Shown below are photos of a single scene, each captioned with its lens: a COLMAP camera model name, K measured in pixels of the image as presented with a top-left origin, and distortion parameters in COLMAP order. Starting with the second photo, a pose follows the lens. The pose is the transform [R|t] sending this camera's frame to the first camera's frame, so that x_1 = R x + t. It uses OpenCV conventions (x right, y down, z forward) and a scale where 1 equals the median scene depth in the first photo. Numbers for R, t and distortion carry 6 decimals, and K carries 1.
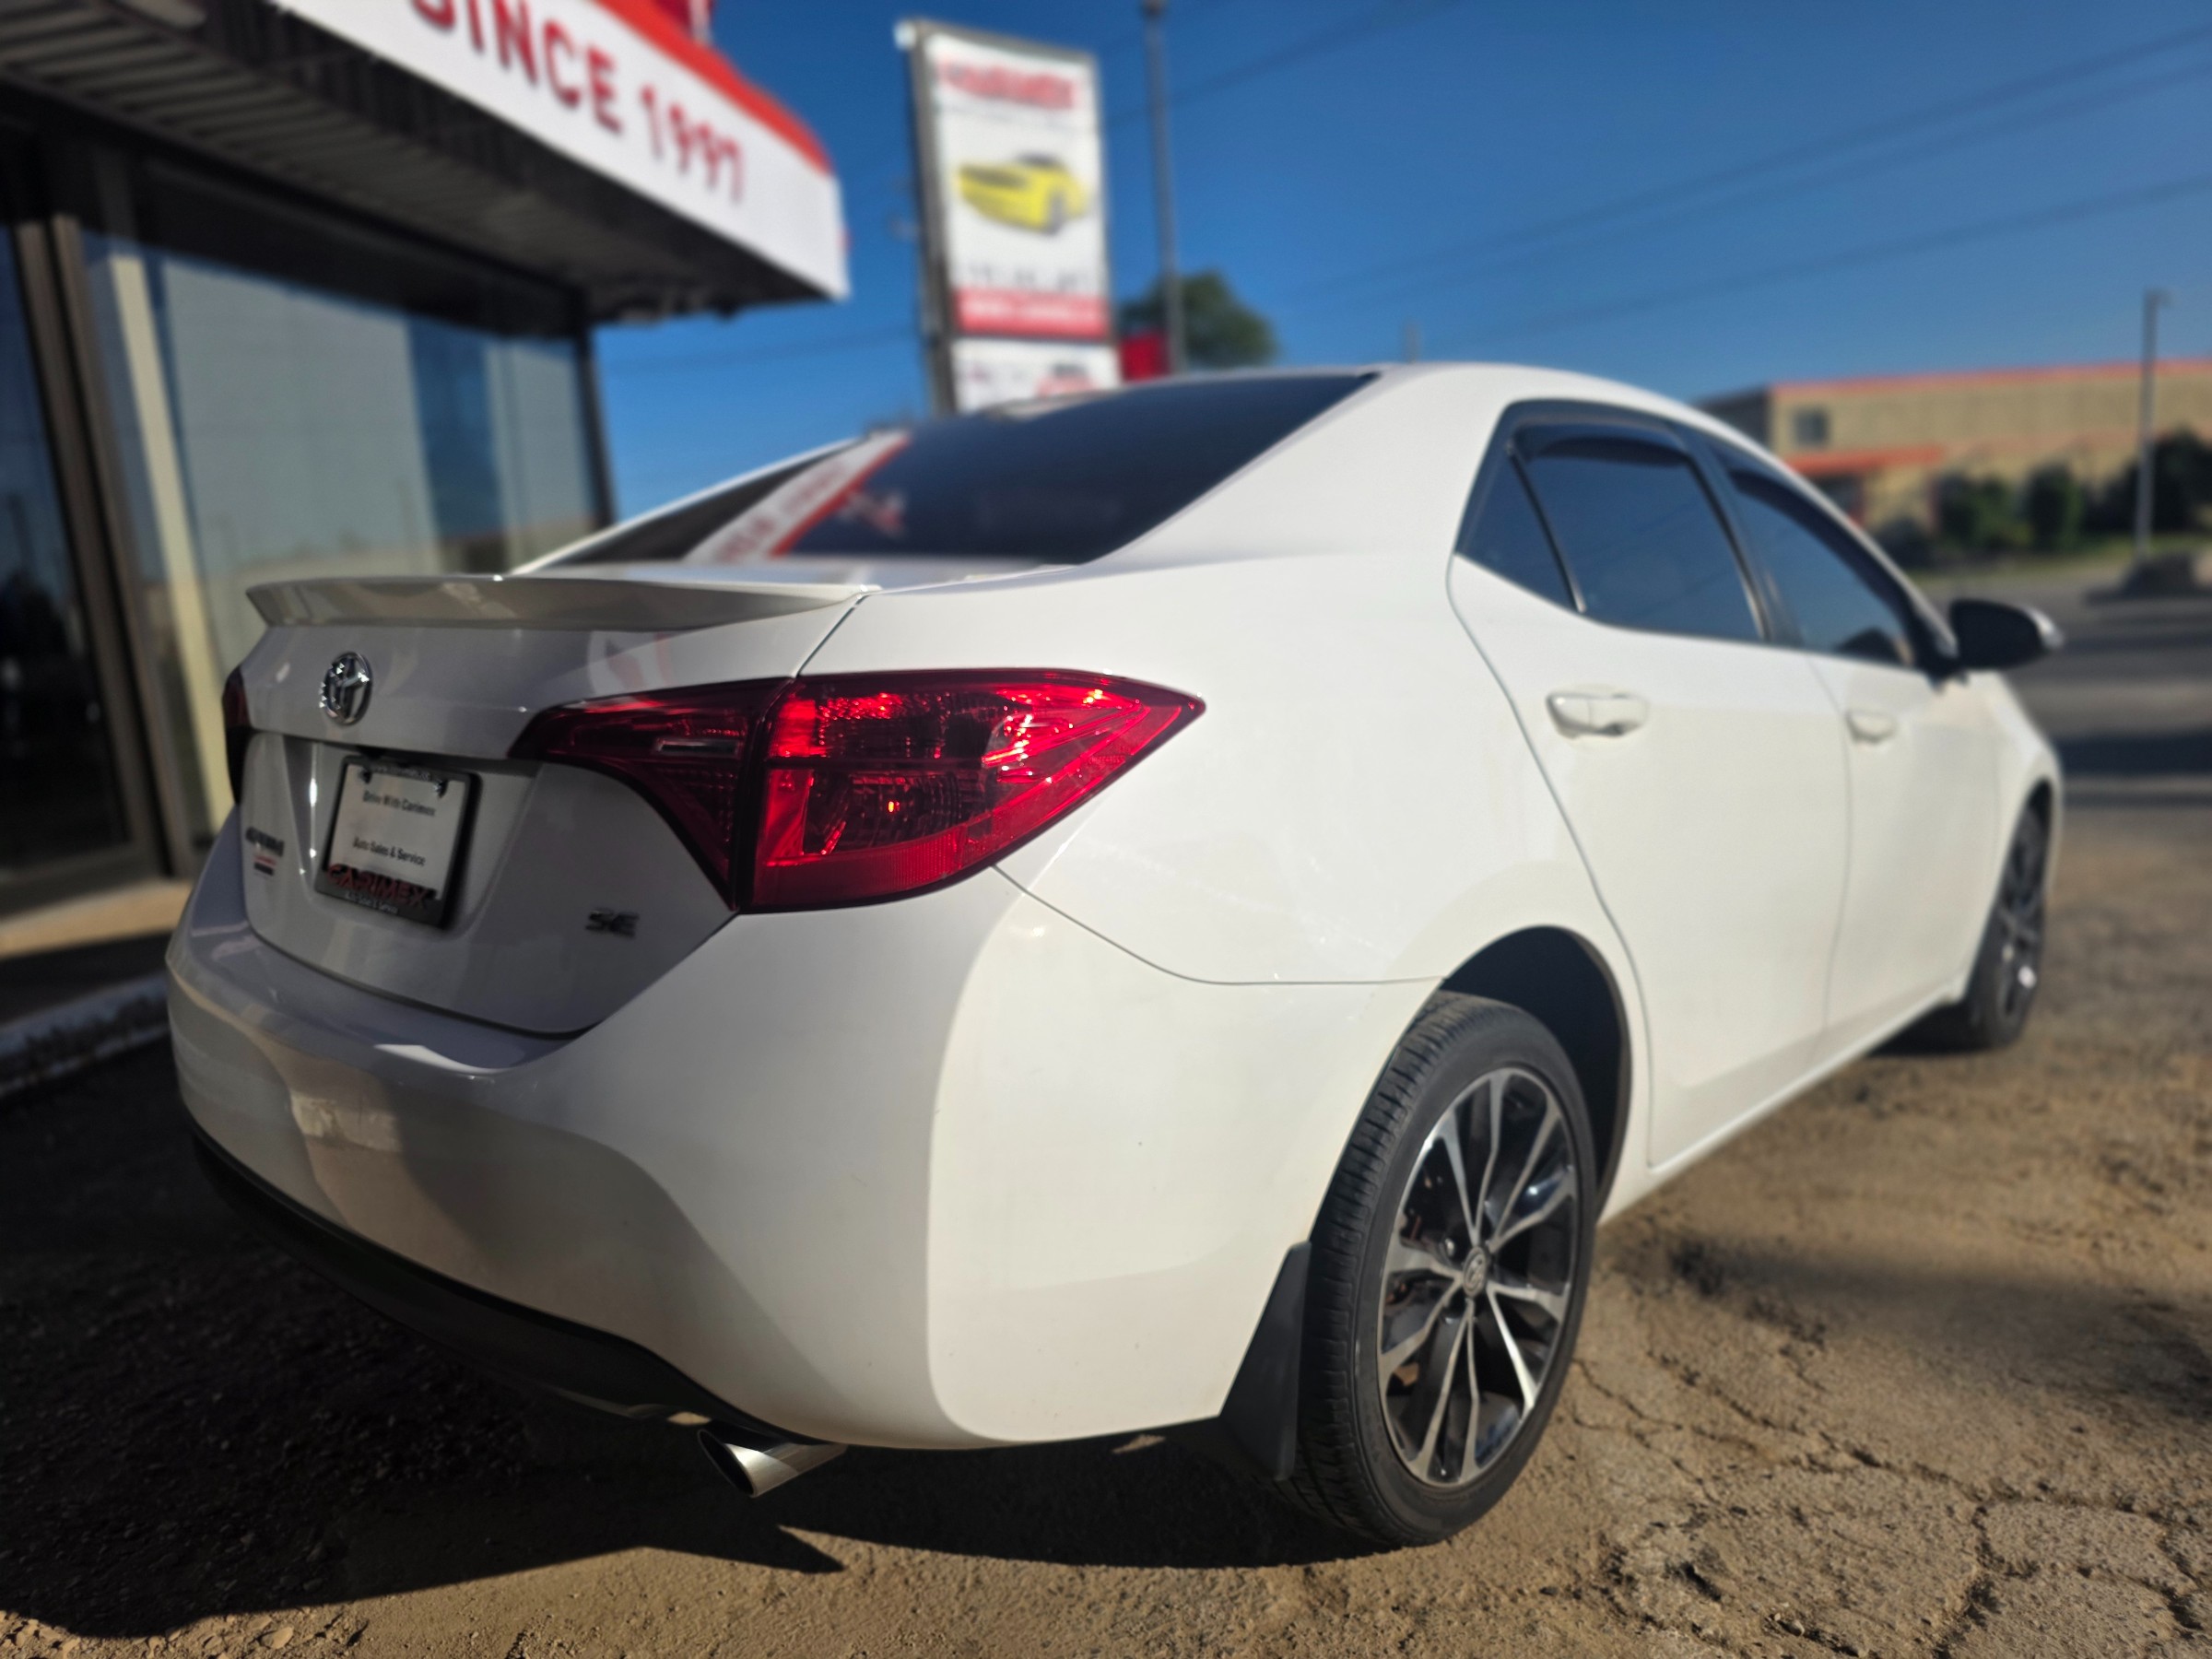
lens RADIAL K [[1508.6, 0, 1093.4], [0, 1508.6, 832.2], [0, 0, 1]] dist [0.011510, -0.011537]
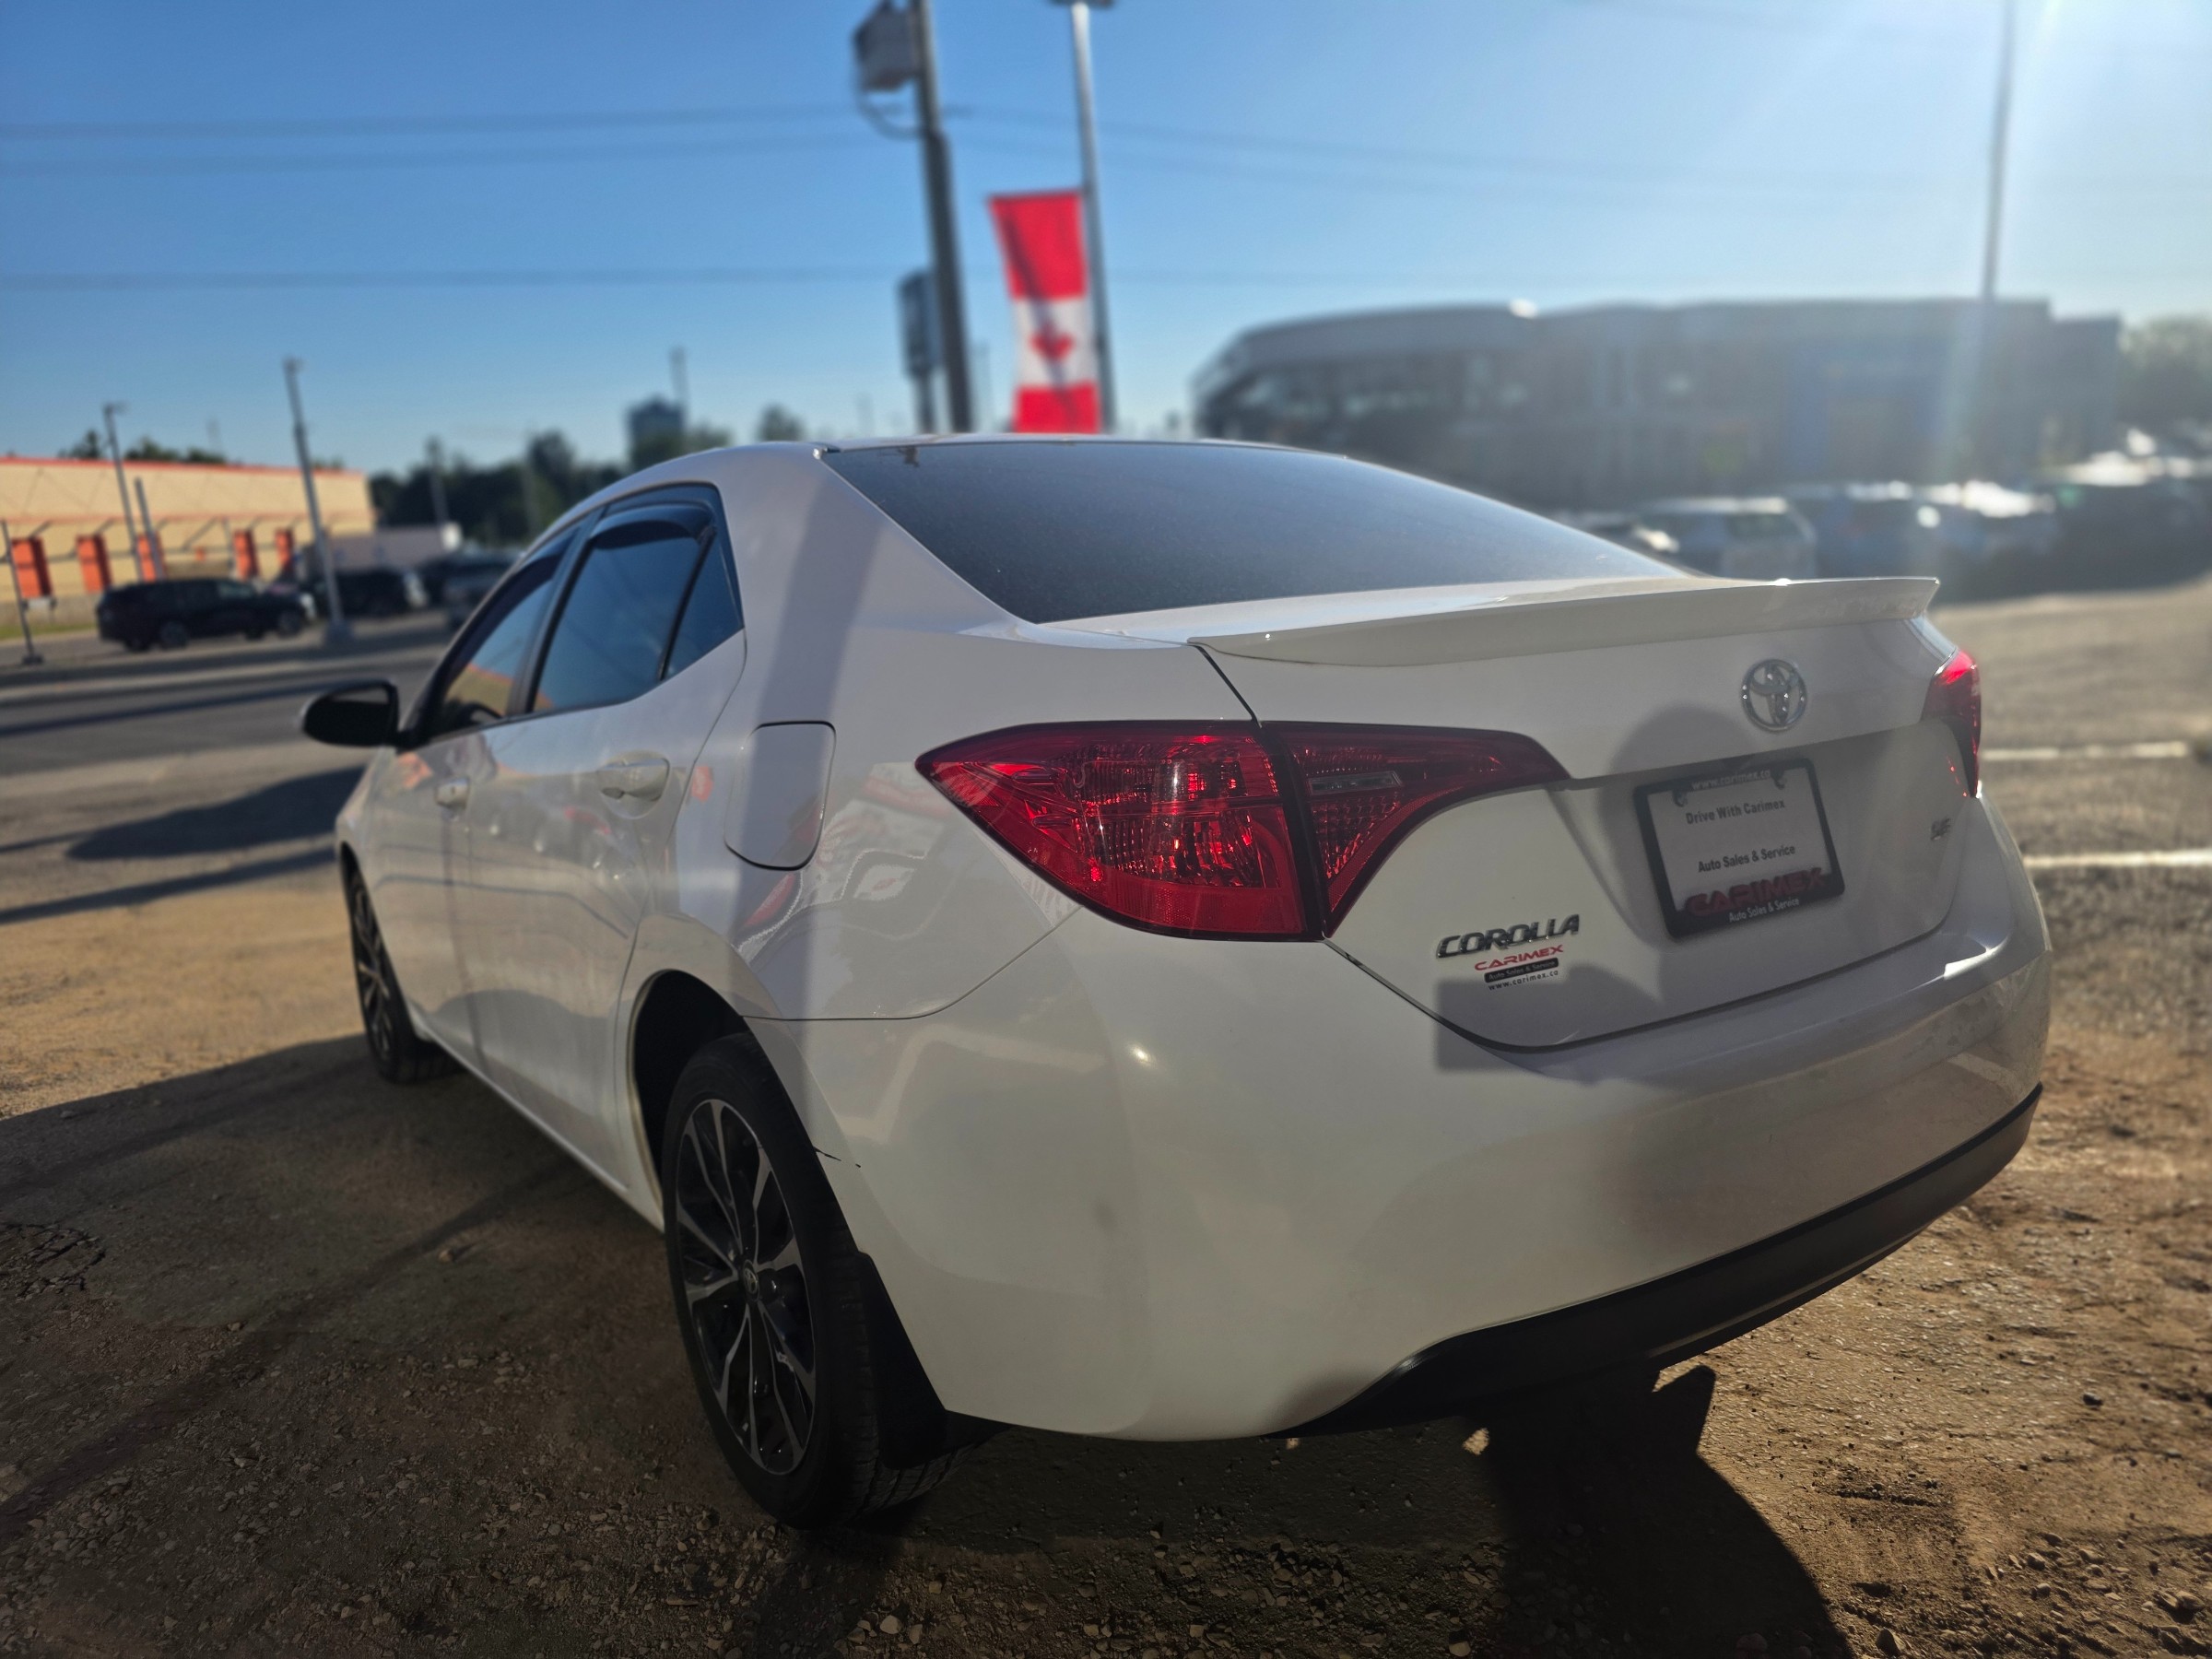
lens RADIAL K [[1508.6, 0, 1103.4], [0, 1508.6, 836.3], [0, 0, 1]] dist [0.011510, -0.011537]
pose [[0.237766, -0.139817, 0.961207, -1.471823], [0.195987, 0.976138, 0.093509, -0.173375], [-0.951345, 0.166150, 0.259494, 1.087850]]
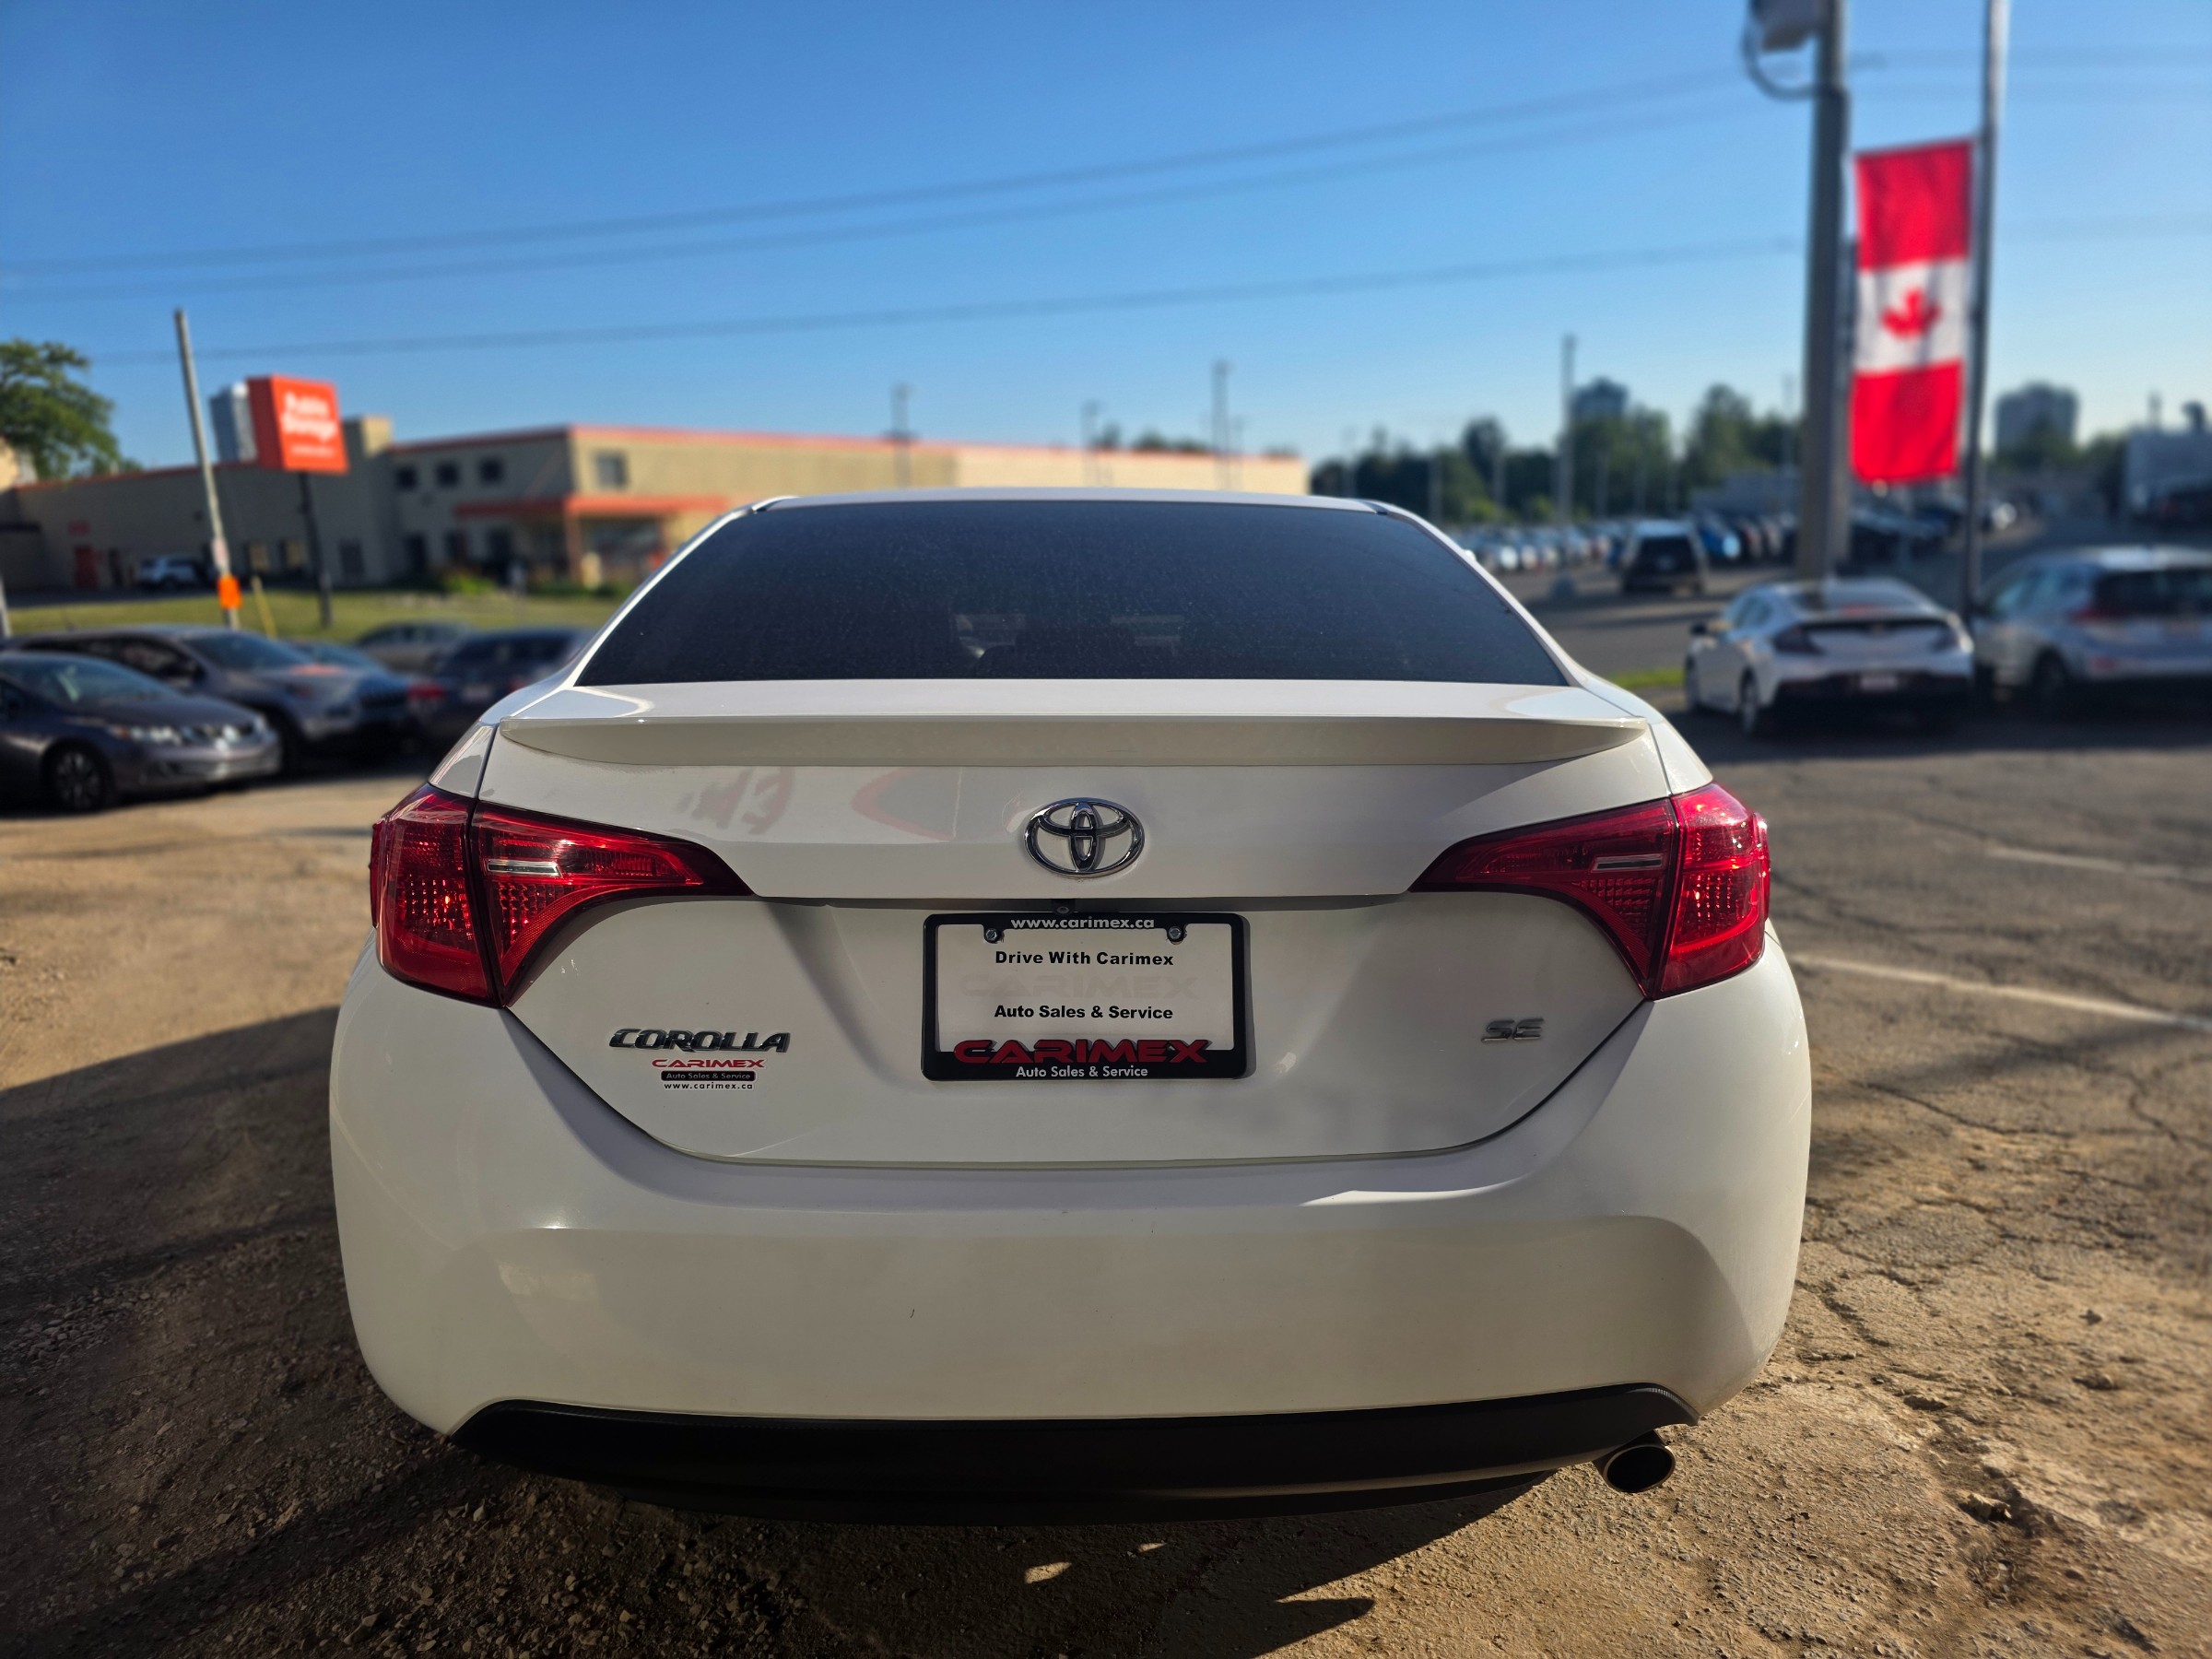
lens RADIAL K [[1508.6, 0, 1118.8], [0, 1508.6, 825.6], [0, 0, 1]] dist [0.011510, -0.011537]
pose [[0.723260, -0.078294, 0.686123, -1.014386], [0.095076, 0.995380, 0.013362, -0.104472], [-0.683999, 0.055569, 0.727363, 0.300624]]
